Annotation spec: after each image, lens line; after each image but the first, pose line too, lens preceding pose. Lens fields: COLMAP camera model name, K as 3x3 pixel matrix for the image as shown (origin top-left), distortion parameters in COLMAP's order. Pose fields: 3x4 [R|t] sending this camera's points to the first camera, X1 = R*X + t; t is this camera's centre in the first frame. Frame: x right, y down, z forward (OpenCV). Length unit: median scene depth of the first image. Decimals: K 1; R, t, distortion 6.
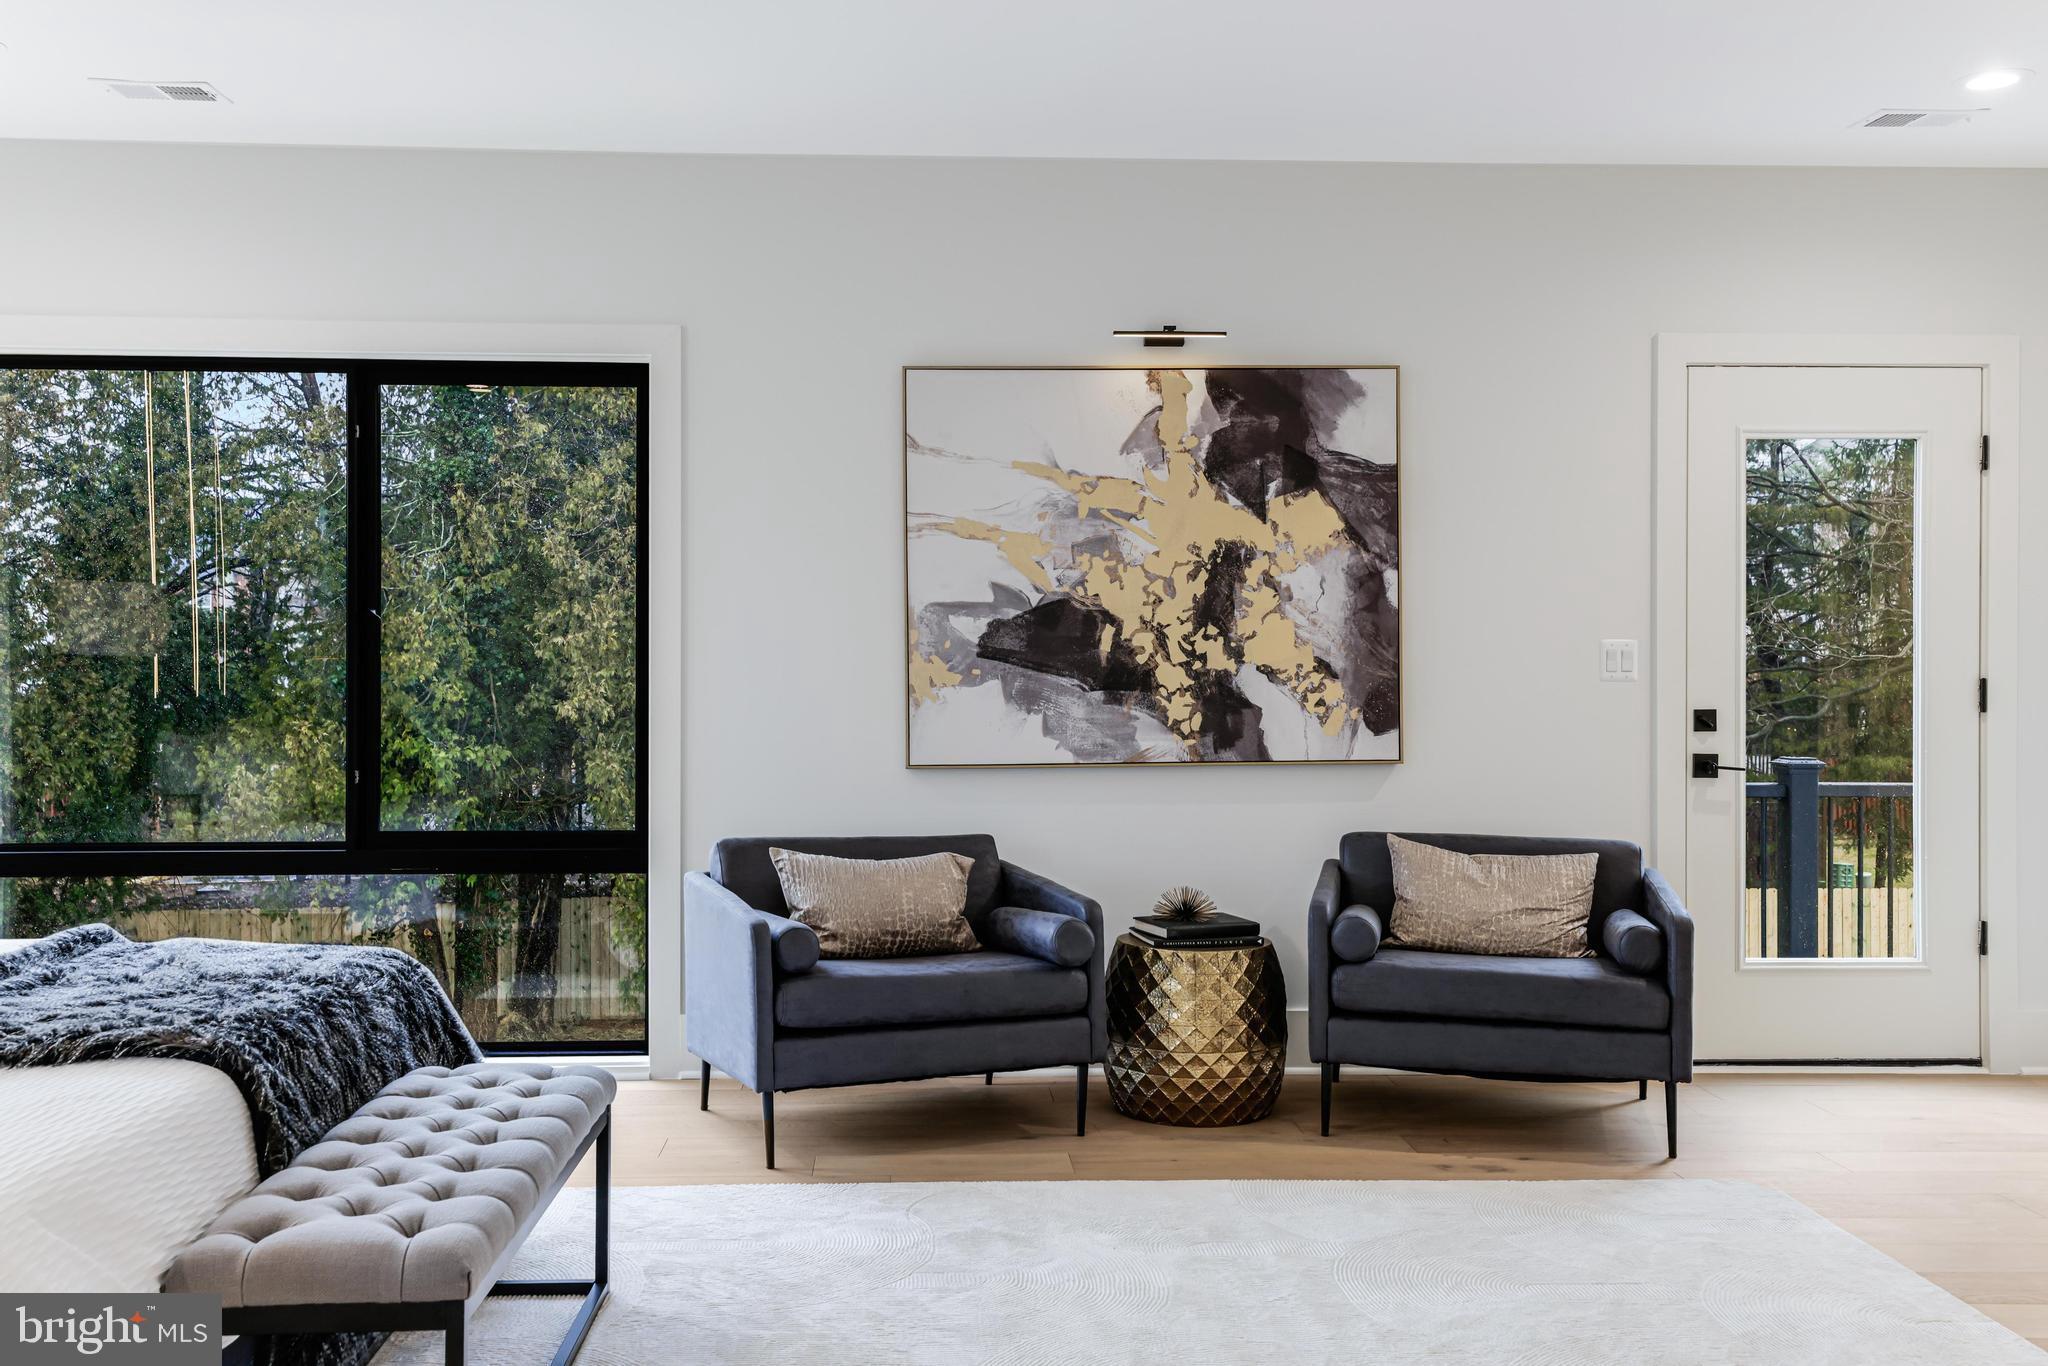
lens RADIAL K [[1924.4, 0, 1021.6], [0, 1924.4, 675.2], [0, 0, 1]] dist [0.004063, 0.000000]
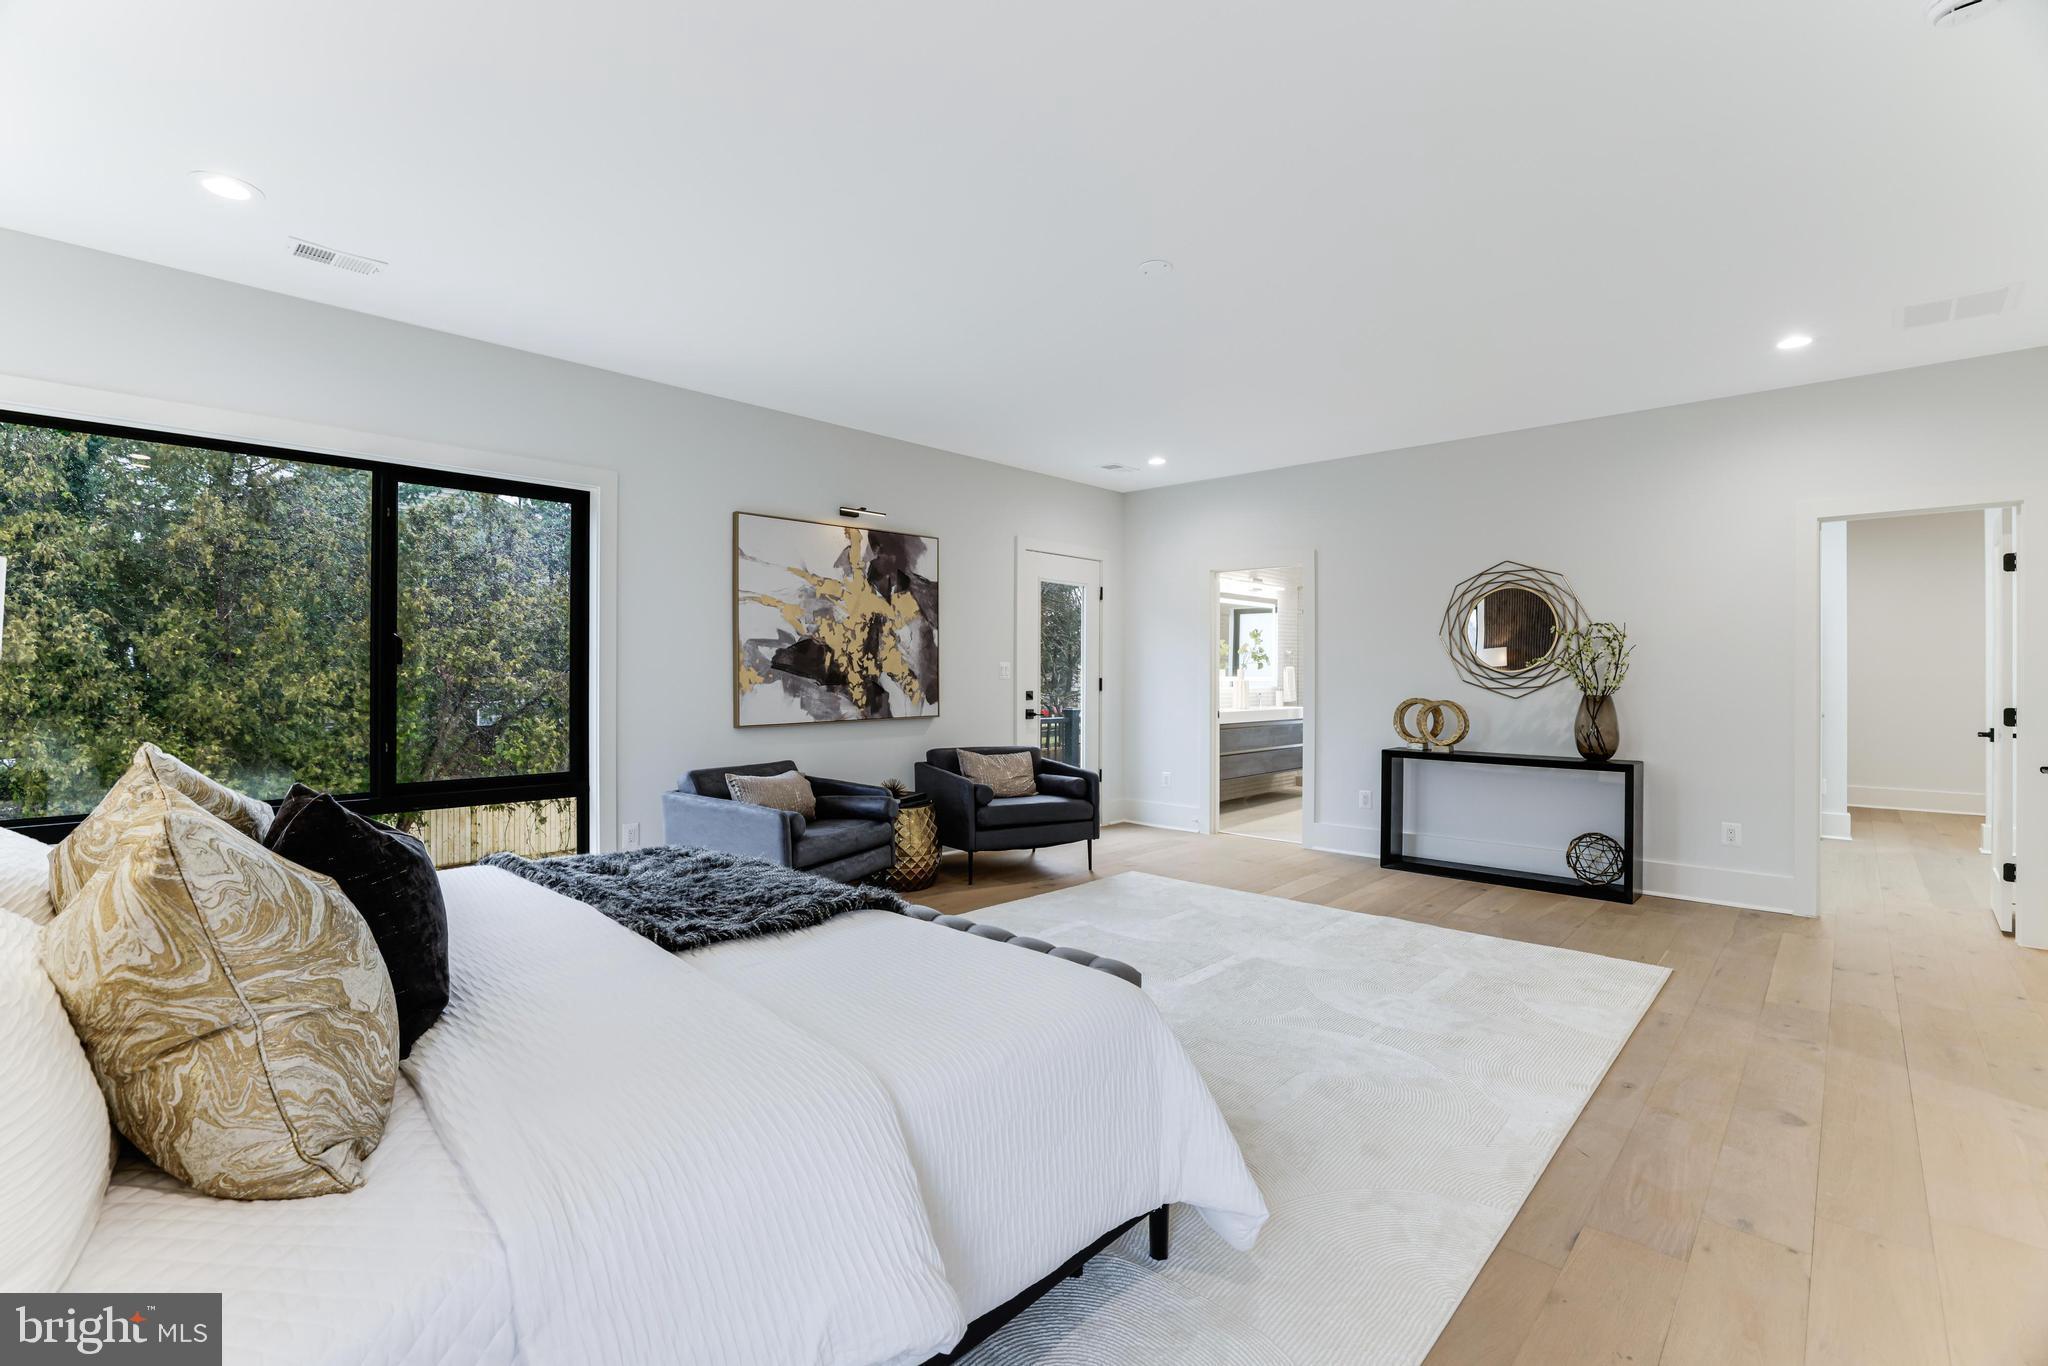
lens RADIAL K [[896.8, 0, 1014.7], [0, 896.8, 680.9], [0, 0, 1]] dist [-0.043872, 0.011965]
pose [[0.728691, -0.004303, 0.684829, -0.450585], [0.000962, 0.999986, 0.005260, -0.001213], [-0.684842, -0.003174, 0.728685, 0.188172]]
